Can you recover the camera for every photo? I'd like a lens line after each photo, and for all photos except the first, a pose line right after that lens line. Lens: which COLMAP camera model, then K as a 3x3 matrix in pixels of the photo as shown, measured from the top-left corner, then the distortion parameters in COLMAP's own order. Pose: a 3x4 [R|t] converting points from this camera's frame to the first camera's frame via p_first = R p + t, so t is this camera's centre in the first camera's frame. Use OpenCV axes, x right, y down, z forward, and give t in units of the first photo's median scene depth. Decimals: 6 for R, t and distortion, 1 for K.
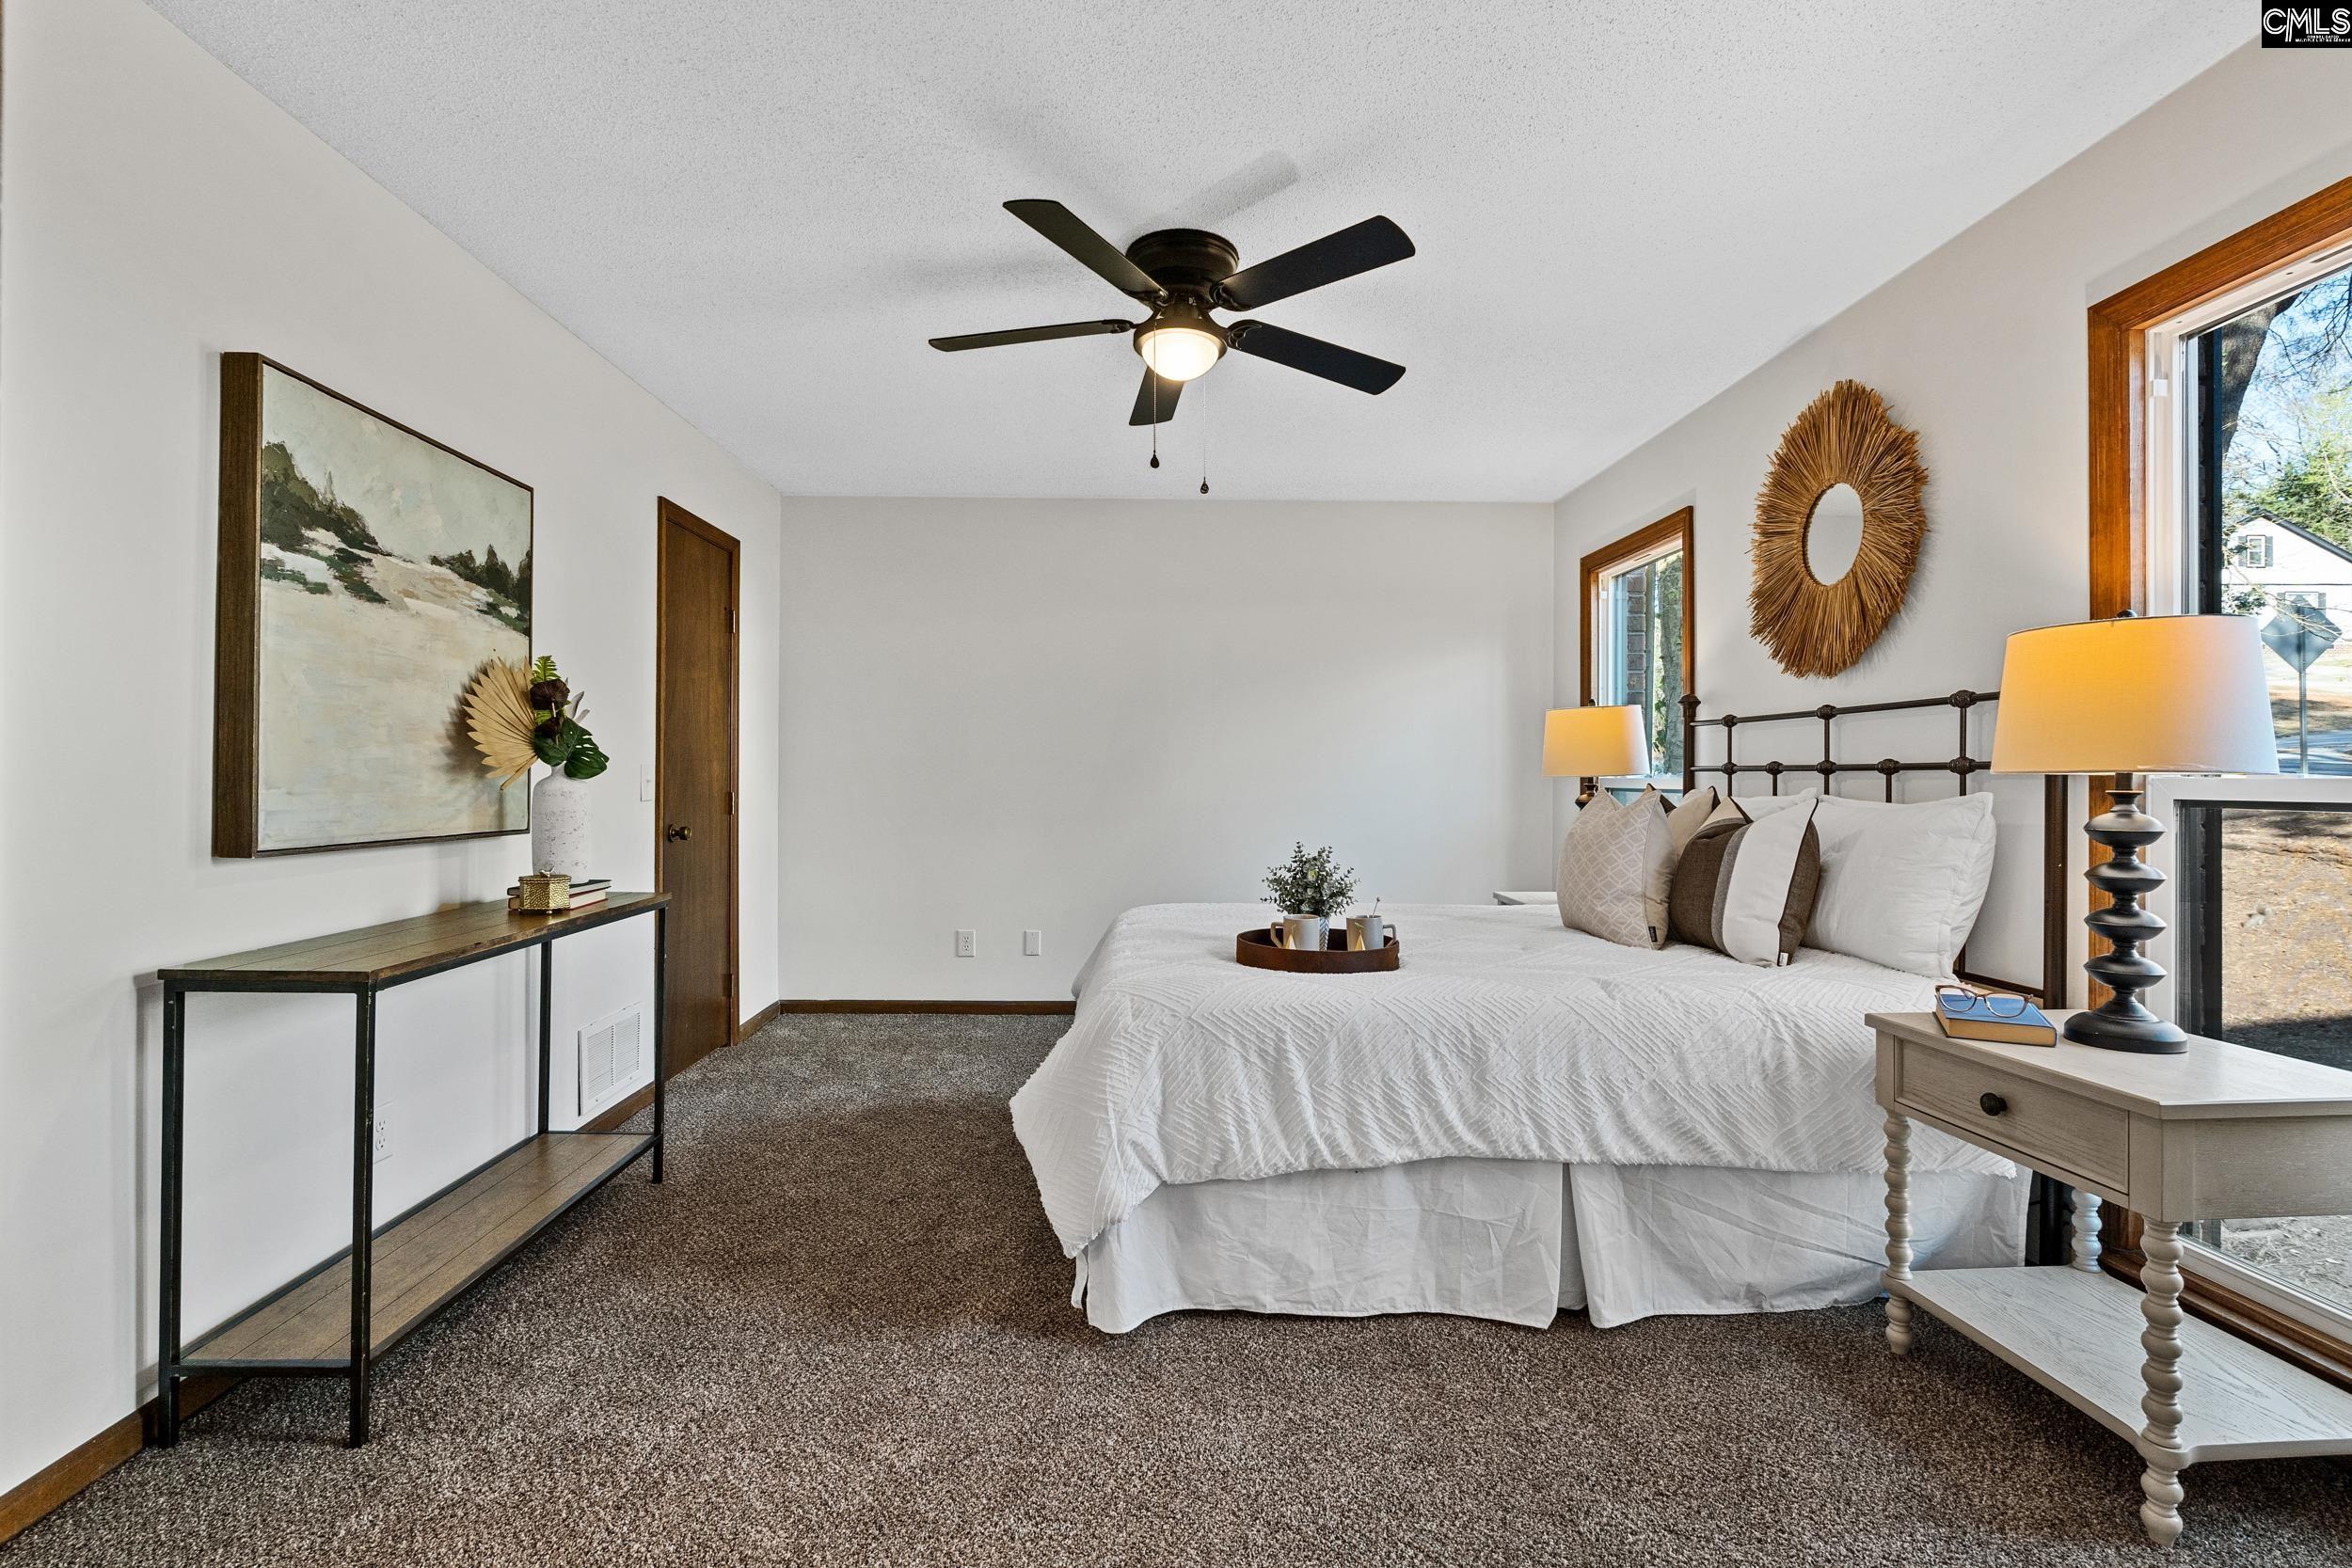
lens RADIAL K [[1075.6, 0, 1179.7], [0, 1075.6, 780.2], [0, 0, 1]] dist [-0.006956, 0.000651]
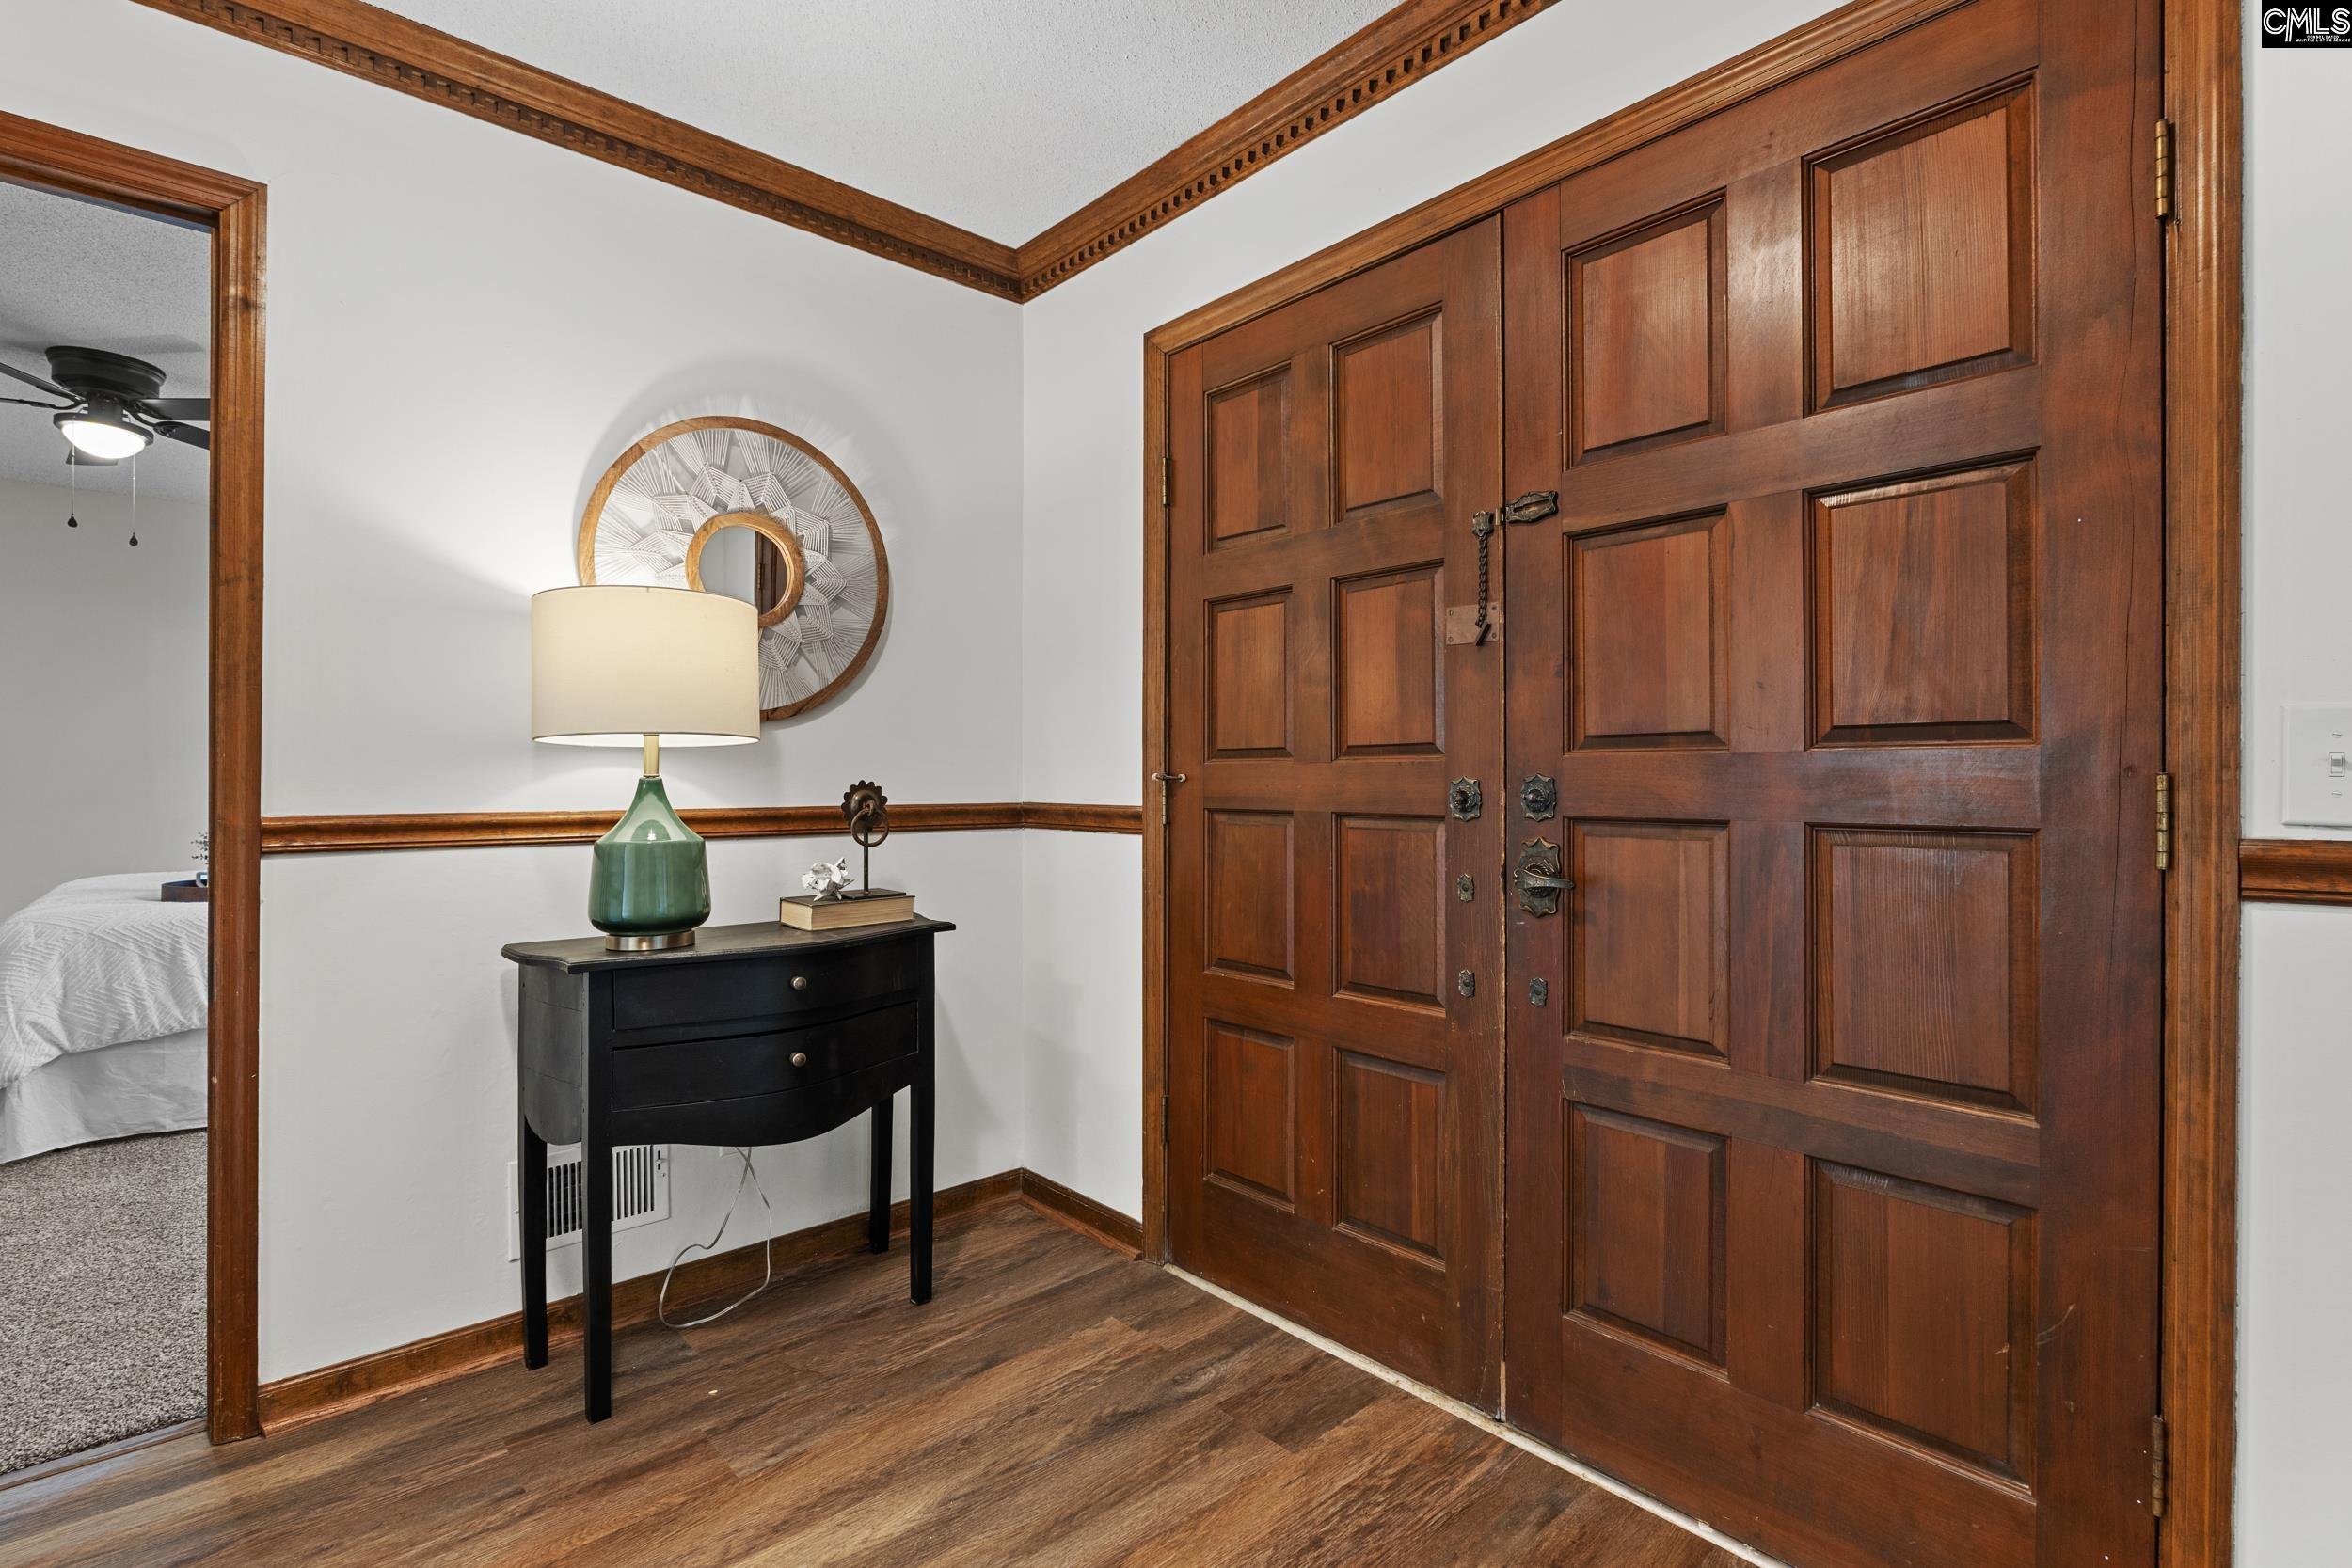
lens RADIAL K [[1075.6, 0, 1176.8], [0, 1075.6, 775.6], [0, 0, 1]] dist [-0.006956, 0.000651]
pose [[0.775582, 0.002406, 0.631242, 0.234157], [-0.000890, 0.999996, -0.002719, 0.013633], [-0.631246, 0.001547, 0.775581, -1.026683]]
